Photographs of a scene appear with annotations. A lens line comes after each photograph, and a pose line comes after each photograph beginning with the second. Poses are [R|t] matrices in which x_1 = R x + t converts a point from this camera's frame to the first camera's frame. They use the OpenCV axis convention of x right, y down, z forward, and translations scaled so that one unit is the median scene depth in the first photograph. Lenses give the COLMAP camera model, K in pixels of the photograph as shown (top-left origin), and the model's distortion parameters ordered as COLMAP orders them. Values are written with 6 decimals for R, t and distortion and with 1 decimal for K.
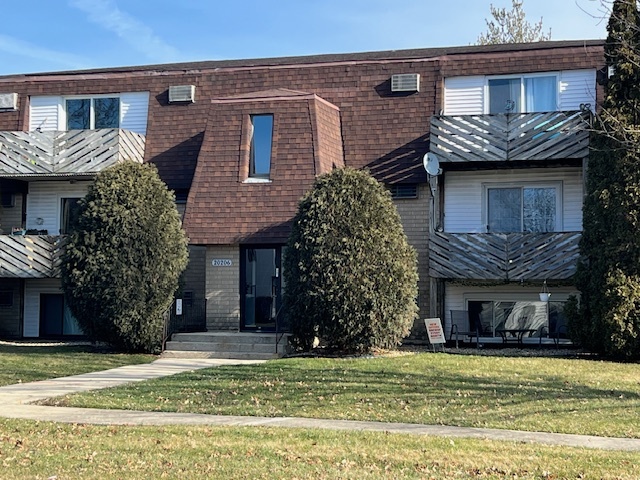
lens RADIAL K [[1040.5, 0, 320.0], [0, 1040.5, 240.0], [0, 0, 1]] dist [0.110426, -0.032997]
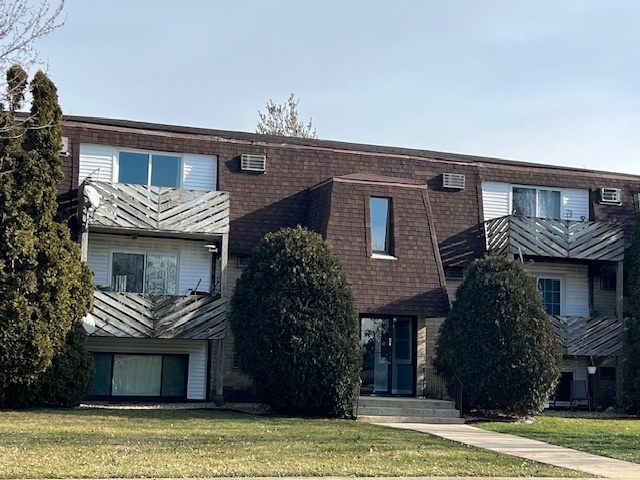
lens RADIAL K [[950.4, 0, 320.0], [0, 950.4, 240.0], [0, 0, 1]] dist [0.201965, -0.903424]
pose [[0.848932, 0.086199, 0.521425, -0.599277], [-0.055461, 0.995692, -0.074306, 0.003193], [-0.525584, 0.034162, 0.850056, 0.171112]]
